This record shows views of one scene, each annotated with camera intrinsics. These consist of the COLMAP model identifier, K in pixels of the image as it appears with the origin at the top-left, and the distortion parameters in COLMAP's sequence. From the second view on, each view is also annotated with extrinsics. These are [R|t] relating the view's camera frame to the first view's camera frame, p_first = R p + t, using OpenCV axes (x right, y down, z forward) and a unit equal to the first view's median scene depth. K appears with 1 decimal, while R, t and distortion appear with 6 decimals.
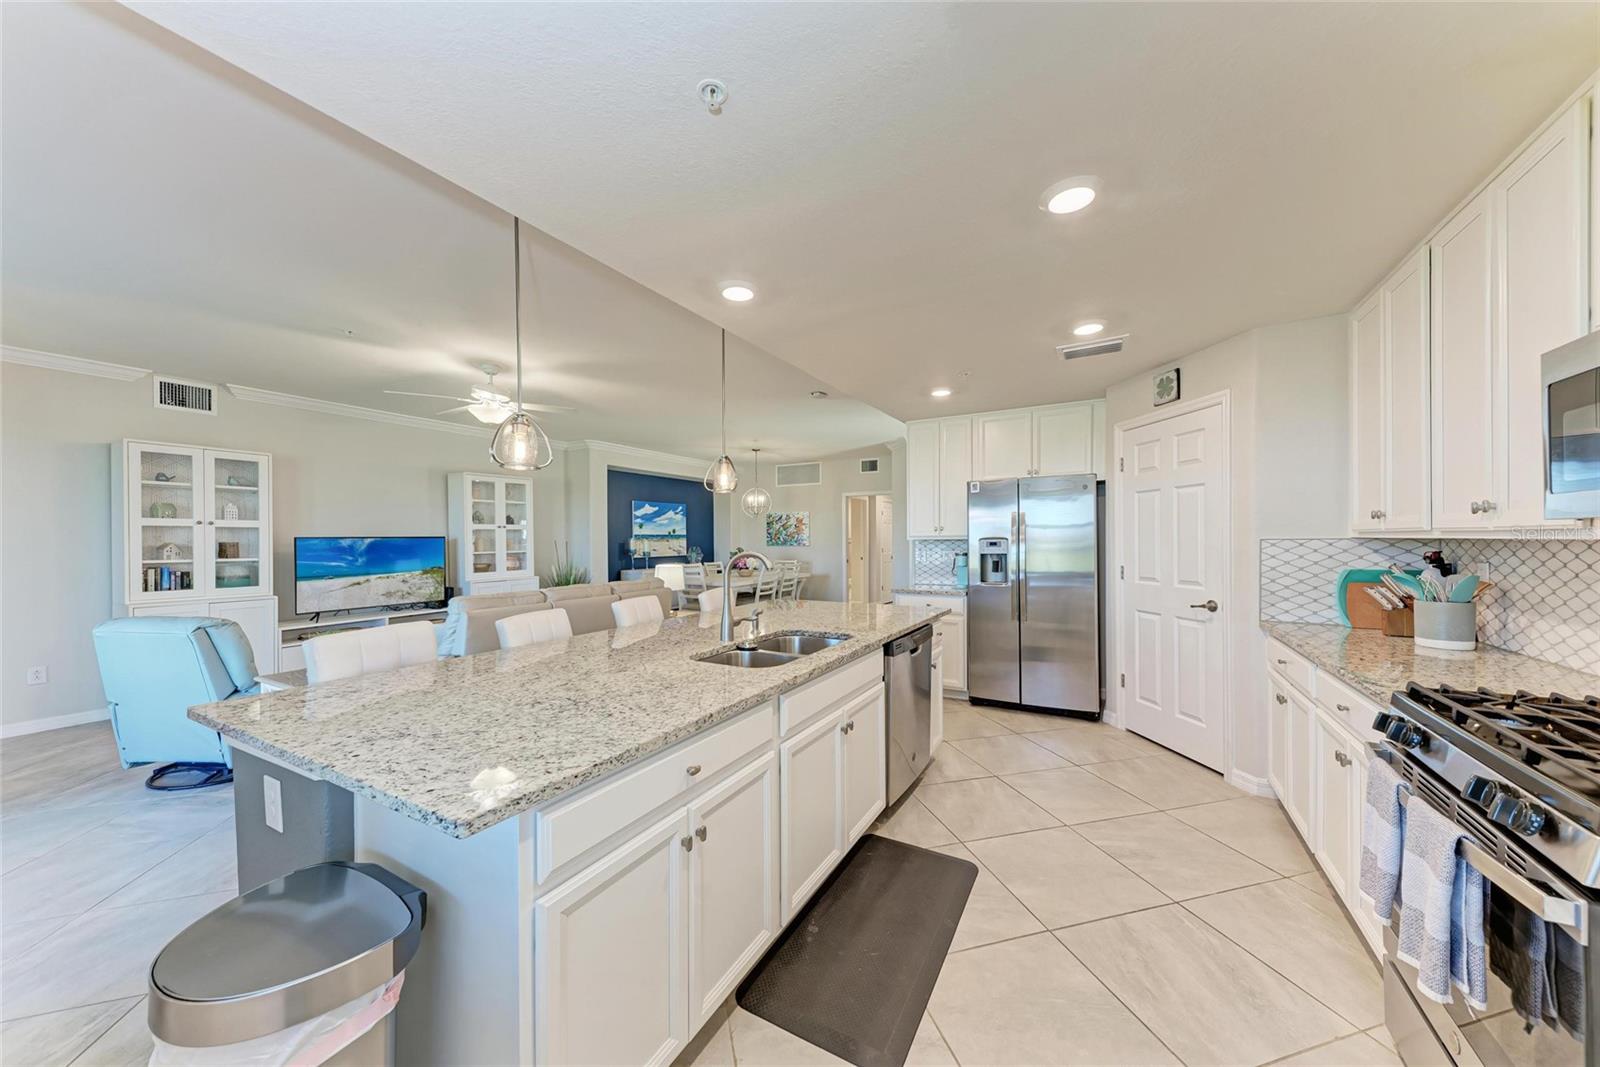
lens RADIAL K [[553.9, 0, 803.4], [0, 553.9, 541.5], [0, 0, 1]] dist [0.008208, -0.000232]
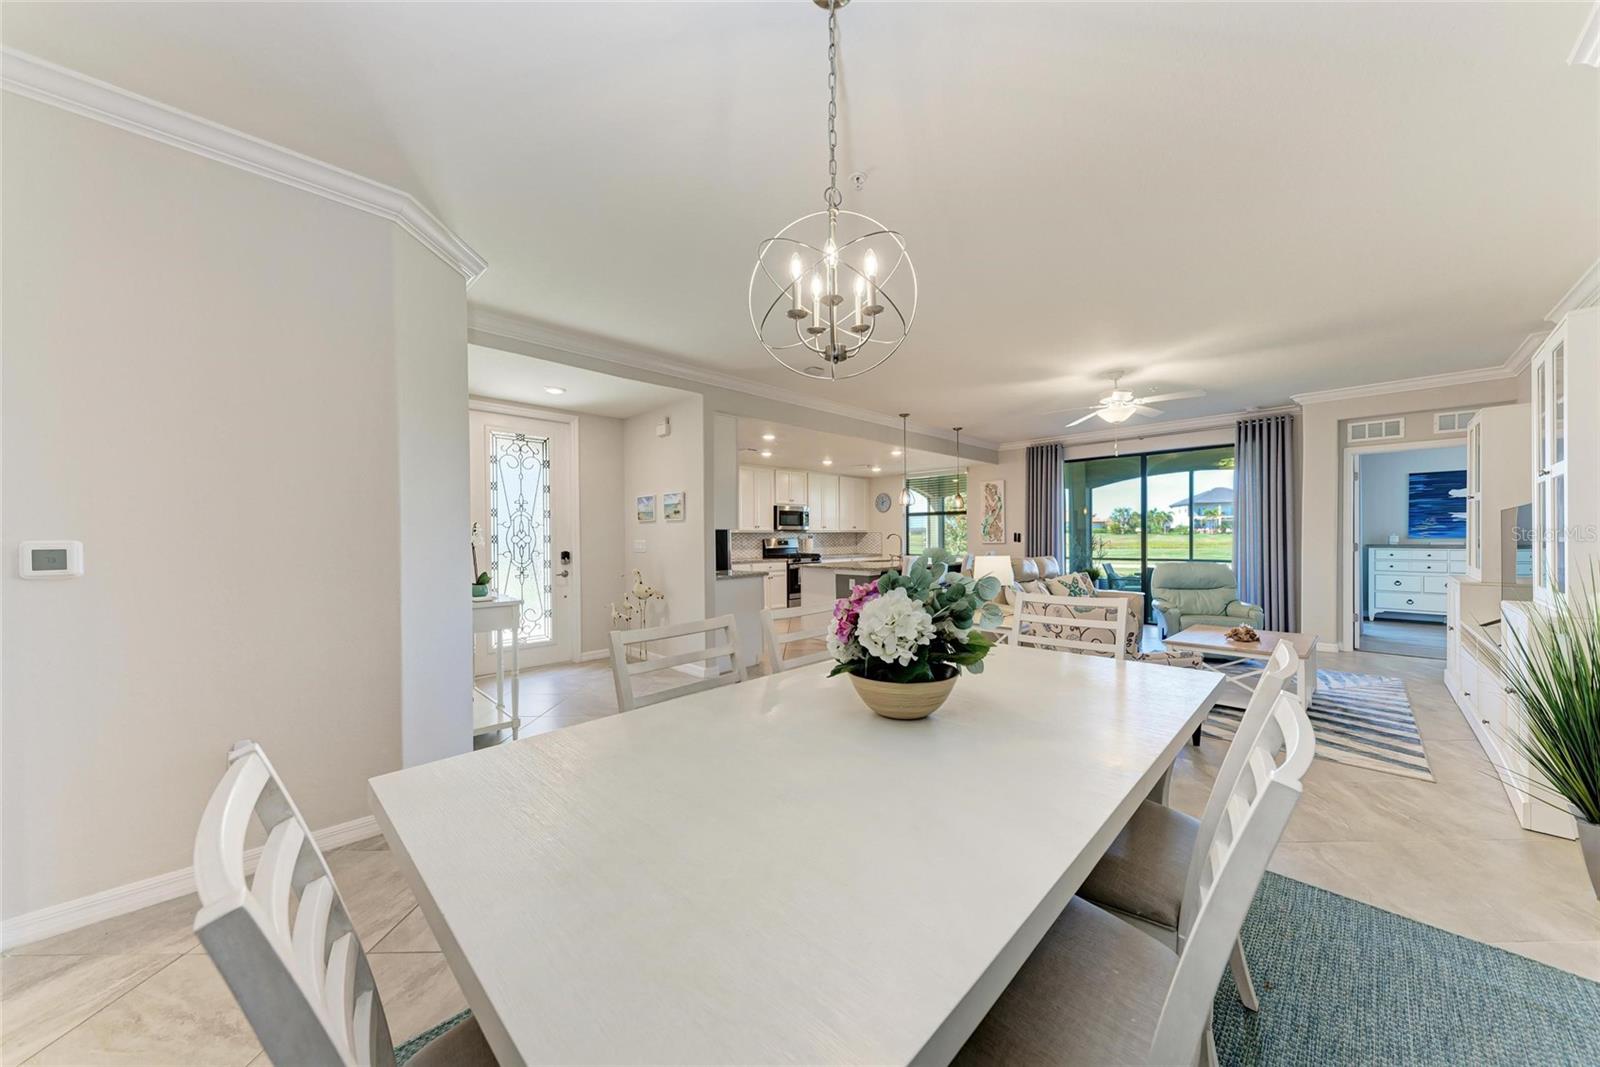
lens RADIAL K [[550.1, 0, 809.5], [0, 550.1, 538.4], [0, 0, 1]] dist [0.007481, -0.000267]
pose [[-0.966600, 0.014864, 0.255857, -0.244875], [0.017285, 0.999825, 0.007217, 0.008570], [-0.255704, 0.011398, -0.966688, 2.320573]]
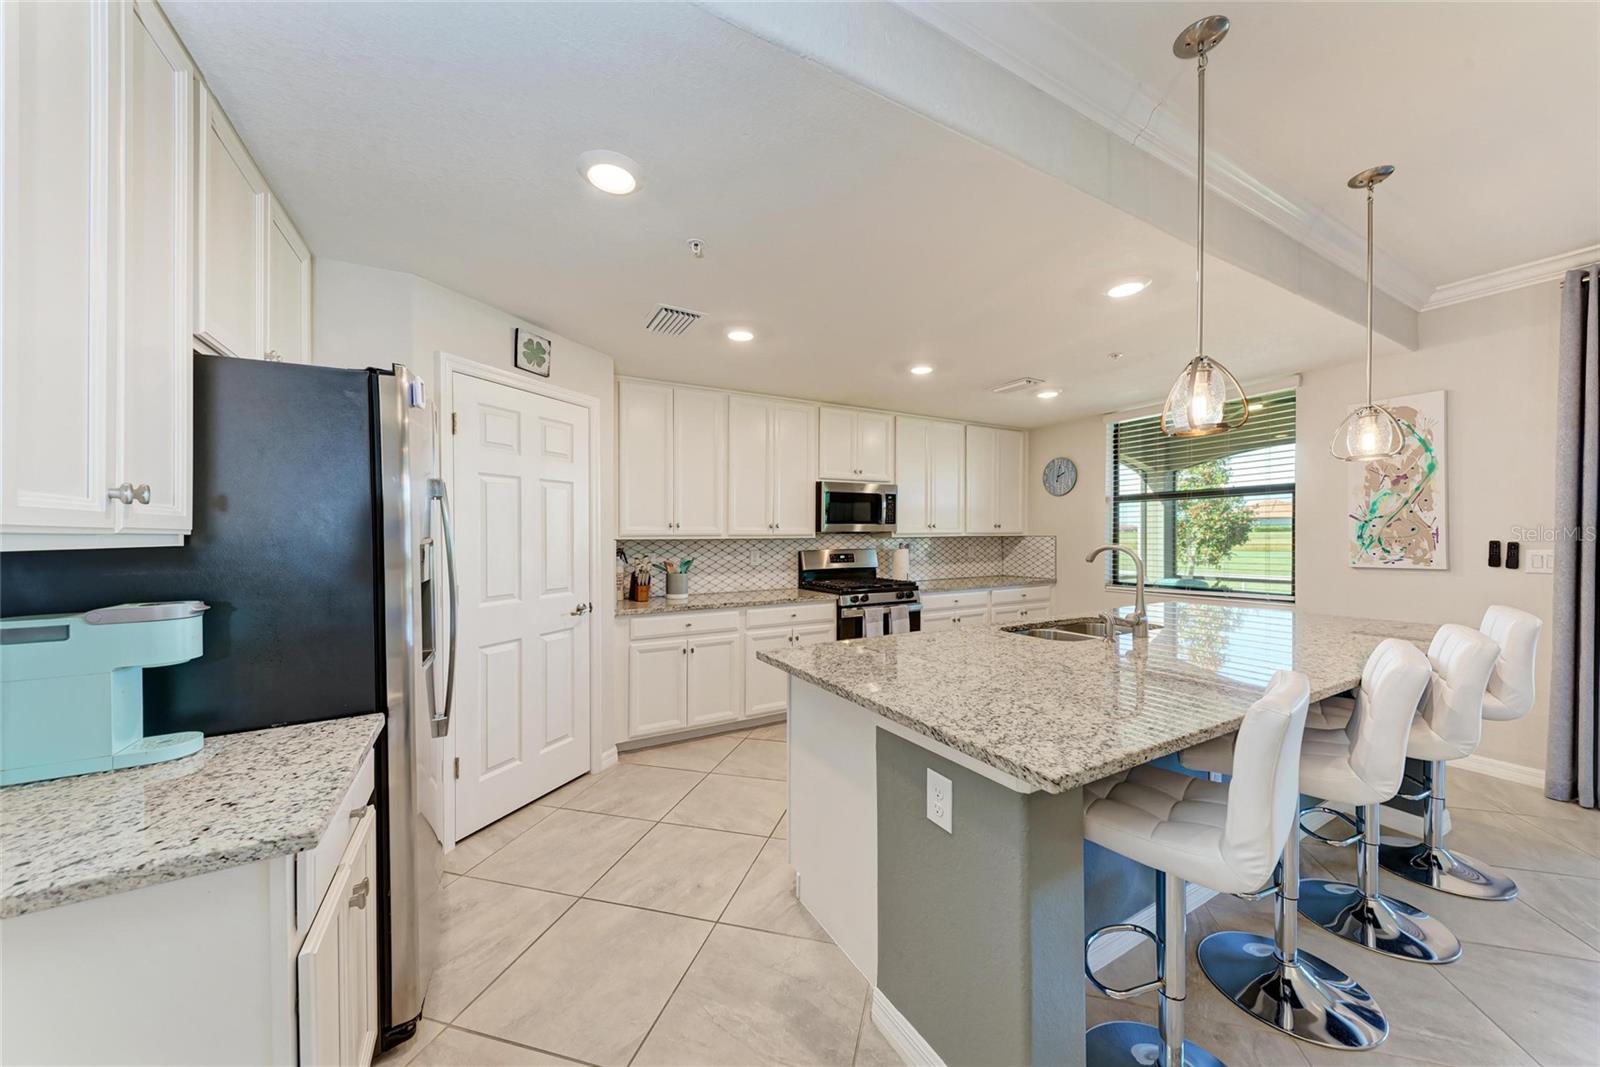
lens RADIAL K [[553.9, 0, 803.4], [0, 553.9, 541.5], [0, 0, 1]] dist [0.008208, -0.000232]
pose [[-0.859074, 0.009549, 0.511763, -0.075106], [0.016690, 0.999817, 0.009361, -0.004340], [-0.511580, 0.016583, -0.859076, 1.196409]]
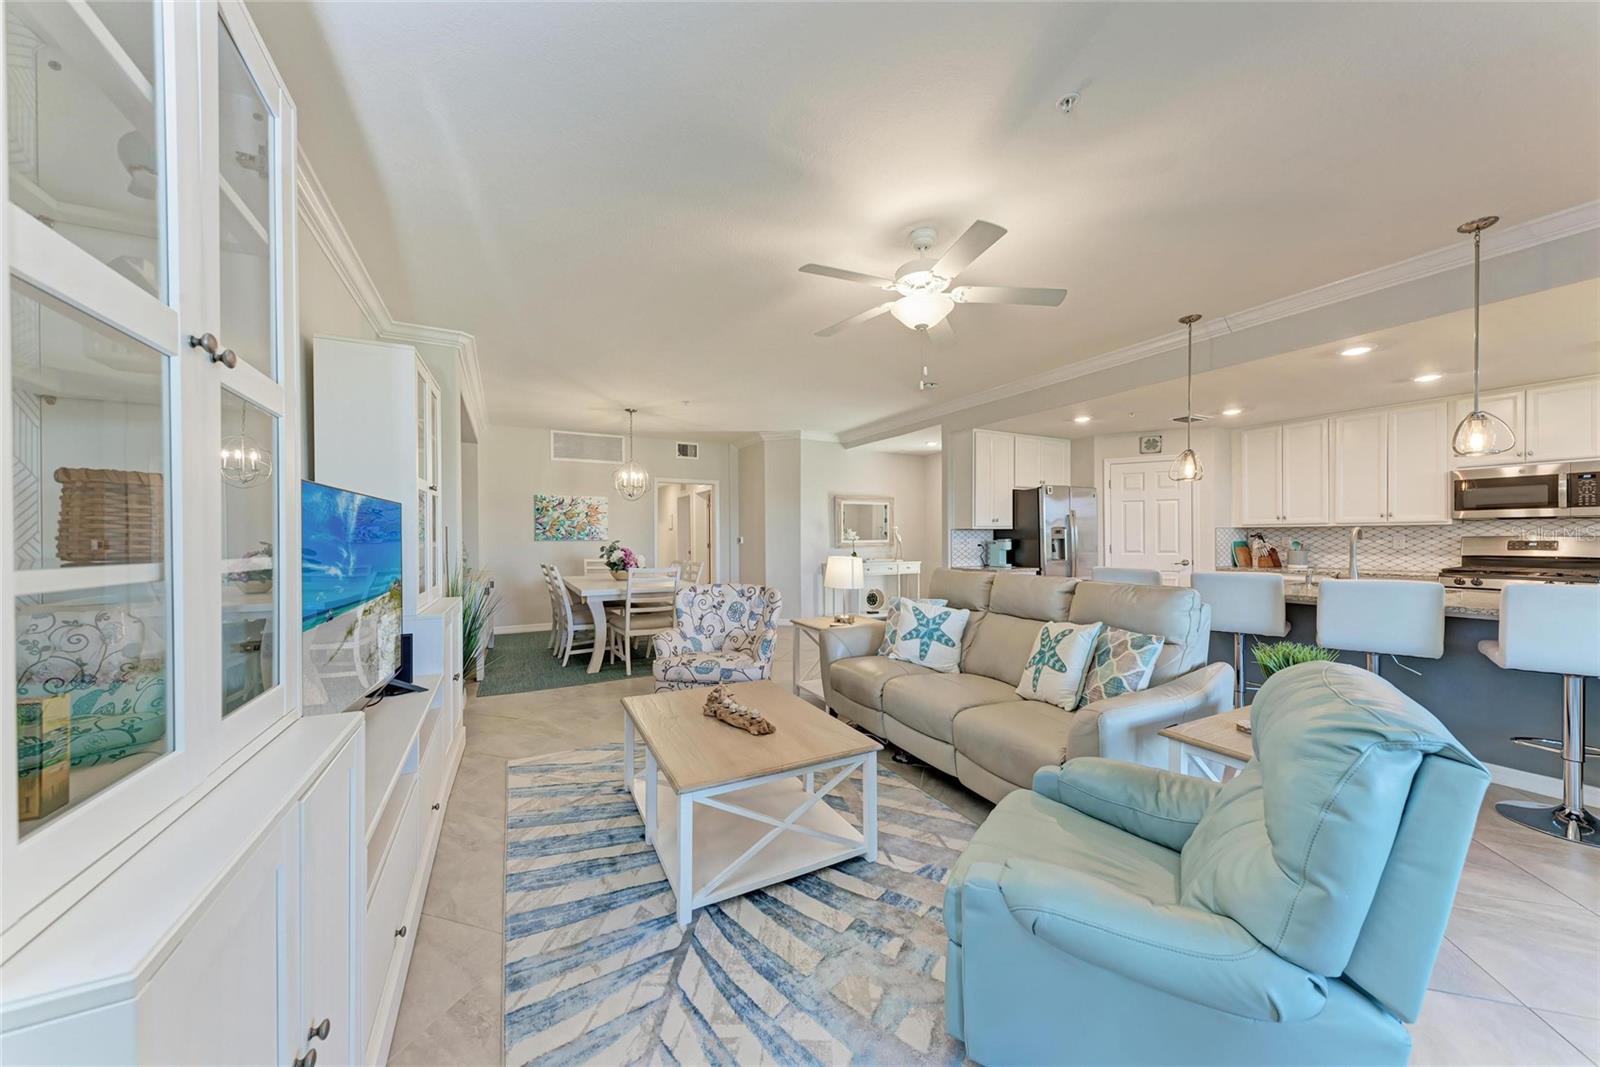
lens RADIAL K [[554.8, 0, 806.7], [0, 554.8, 535.8], [0, 0, 1]] dist [0.008580, -0.000285]
pose [[0.529065, 0.008701, 0.848537, -1.186676], [0.004812, 0.999901, -0.013254, 0.030428], [-0.848568, 0.011095, 0.528970, 0.800956]]
